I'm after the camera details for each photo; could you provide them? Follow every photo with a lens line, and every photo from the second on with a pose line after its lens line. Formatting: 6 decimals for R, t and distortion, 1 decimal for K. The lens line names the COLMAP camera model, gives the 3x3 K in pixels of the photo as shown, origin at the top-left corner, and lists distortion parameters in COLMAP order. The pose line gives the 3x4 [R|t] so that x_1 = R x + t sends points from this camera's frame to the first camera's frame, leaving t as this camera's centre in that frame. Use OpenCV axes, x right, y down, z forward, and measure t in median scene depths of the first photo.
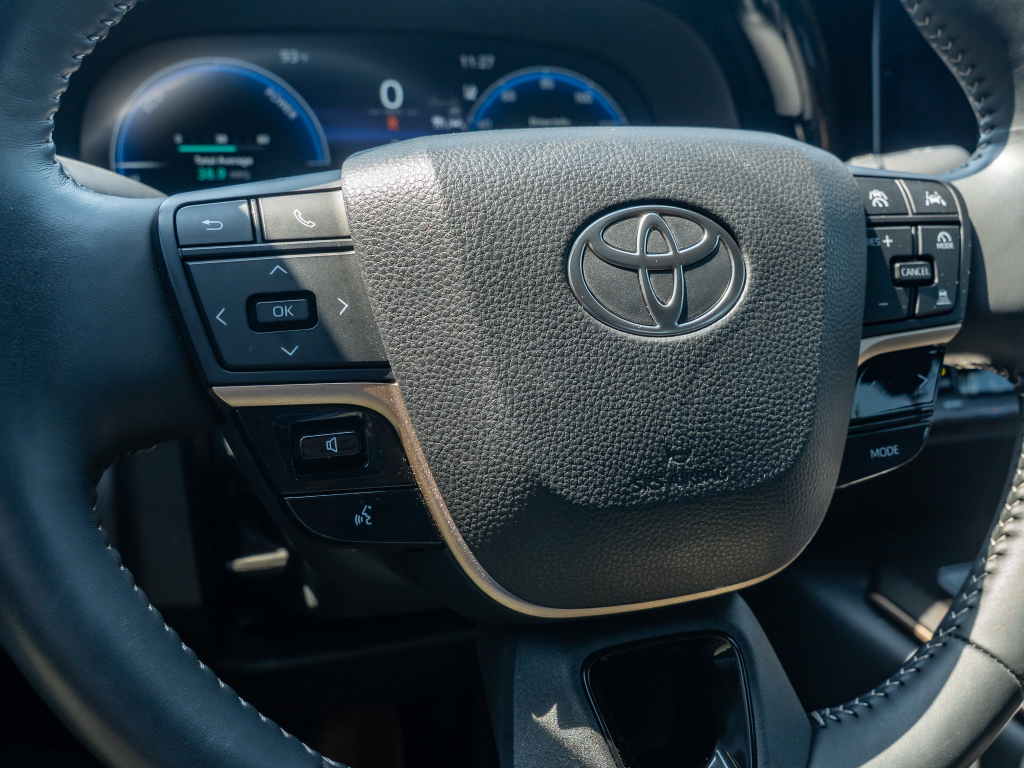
lens RADIAL K [[1134.2, 0, 512.0], [0, 1134.2, 384.0], [0, 0, 1]] dist [-0.006036, 0.042652]
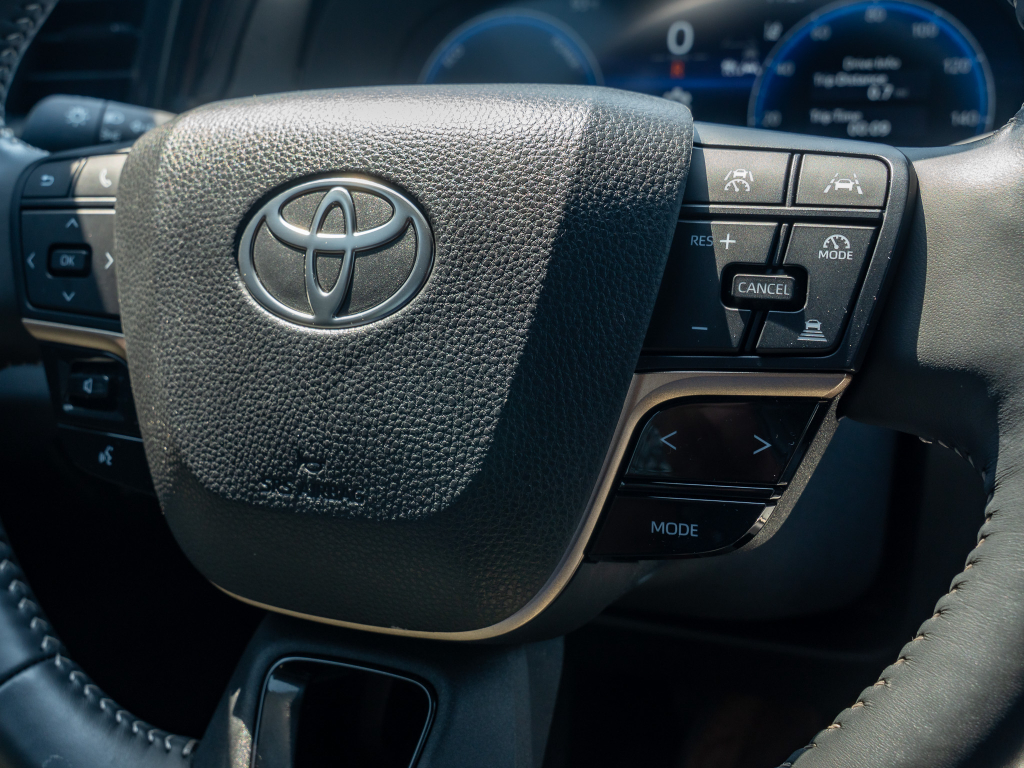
lens RADIAL K [[1134.2, 0, 512.0], [0, 1134.2, 384.0], [0, 0, 1]] dist [-0.006036, 0.042652]
pose [[0.721330, 0.163536, -0.673007, 0.840437], [-0.126552, 0.986486, 0.104070, -0.109577], [0.680931, 0.010102, 0.732278, 0.453645]]
